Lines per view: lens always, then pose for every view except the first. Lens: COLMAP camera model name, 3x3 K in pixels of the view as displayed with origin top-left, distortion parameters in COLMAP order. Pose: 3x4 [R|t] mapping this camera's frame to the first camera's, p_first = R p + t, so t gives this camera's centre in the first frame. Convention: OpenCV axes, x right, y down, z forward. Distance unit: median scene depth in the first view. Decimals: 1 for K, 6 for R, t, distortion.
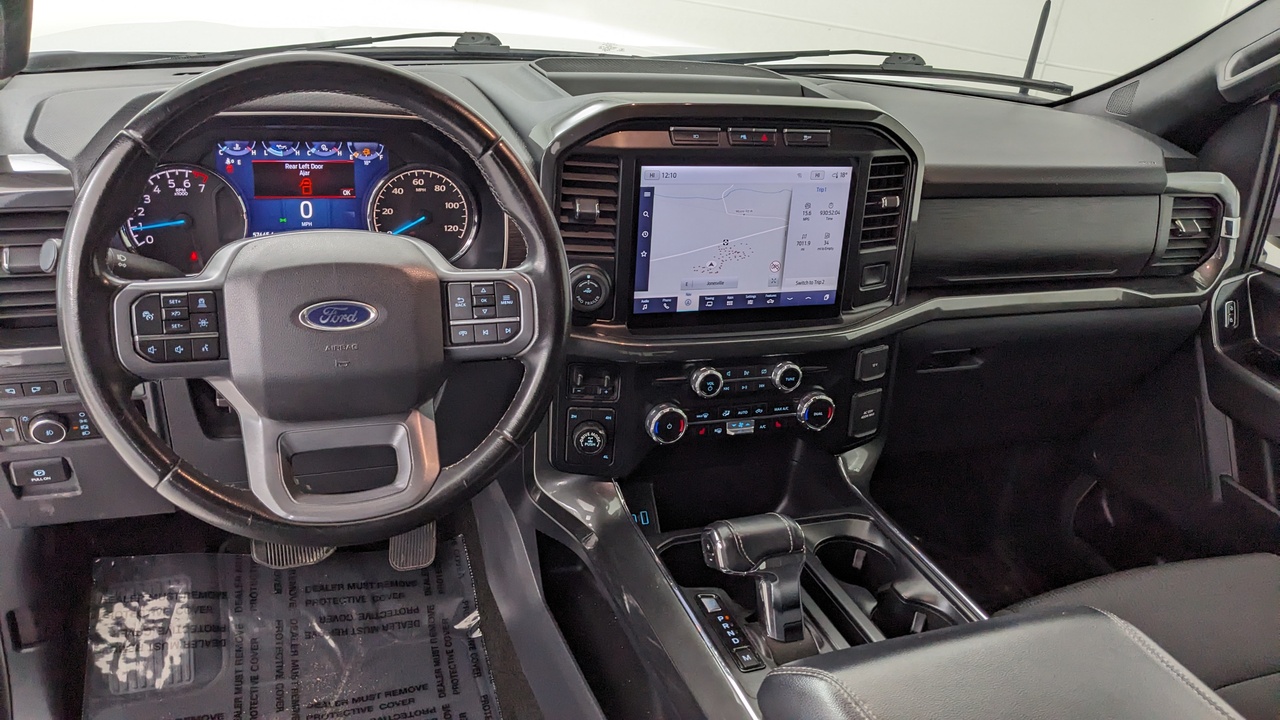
lens RADIAL K [[1032.0, 0, 651.5], [0, 1032.0, 381.3], [0, 0, 1]] dist [0.077928, -0.147511]
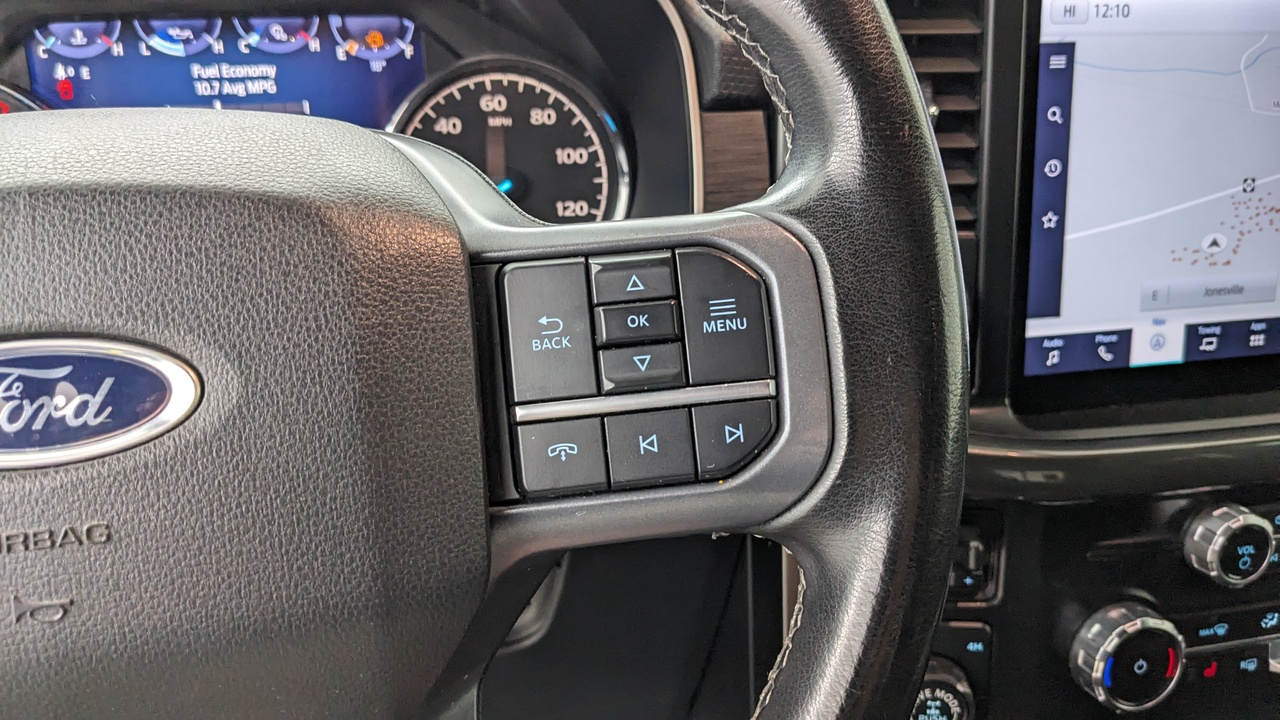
lens RADIAL K [[1035.6, 0, 624.5], [0, 1035.6, 359.3], [0, 0, 1]] dist [0.079869, -0.169495]
pose [[0.980211, -0.054869, -0.190199, -0.097465], [0.032516, 0.992396, -0.118715, -0.031800], [0.195266, 0.110181, 0.974542, 0.626111]]
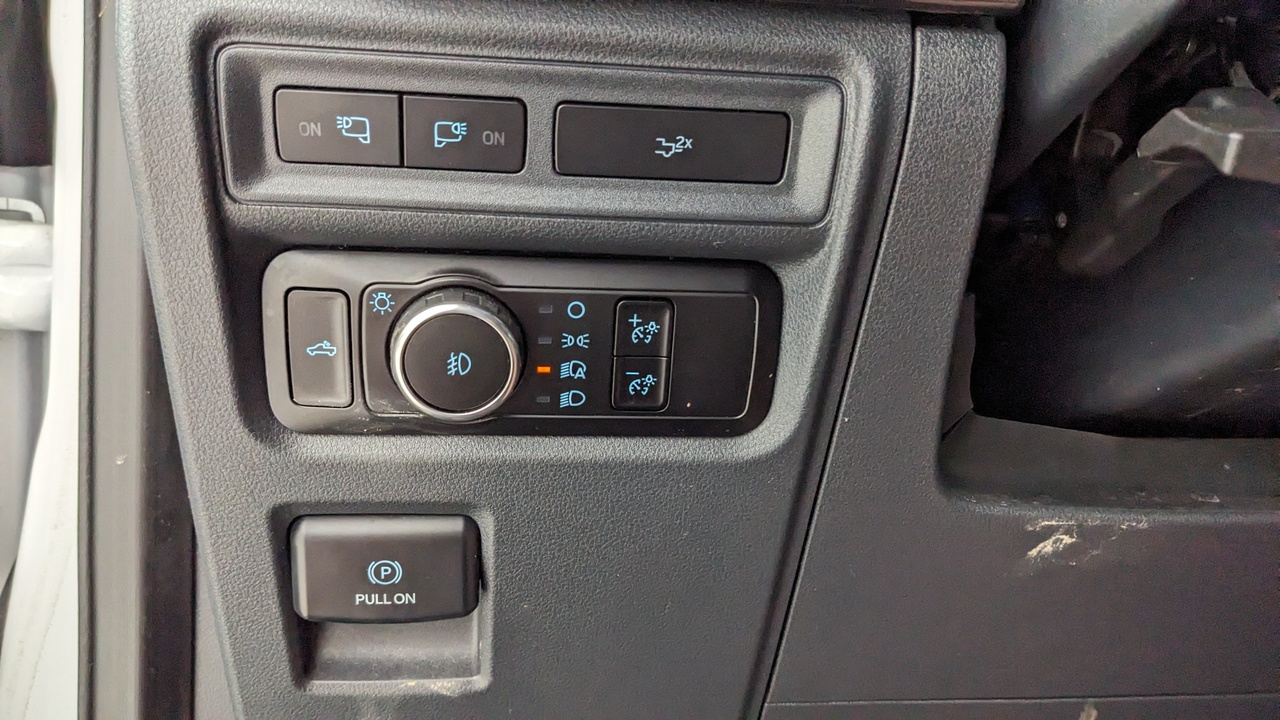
lens RADIAL K [[1035.6, 0, 624.5], [0, 1035.6, 359.3], [0, 0, 1]] dist [0.079869, -0.169495]
pose [[0.962564, -0.036916, -0.268529, -0.443475], [-0.059983, 0.937110, -0.343842, 0.127118], [0.264335, 0.347078, 0.899814, 0.736213]]
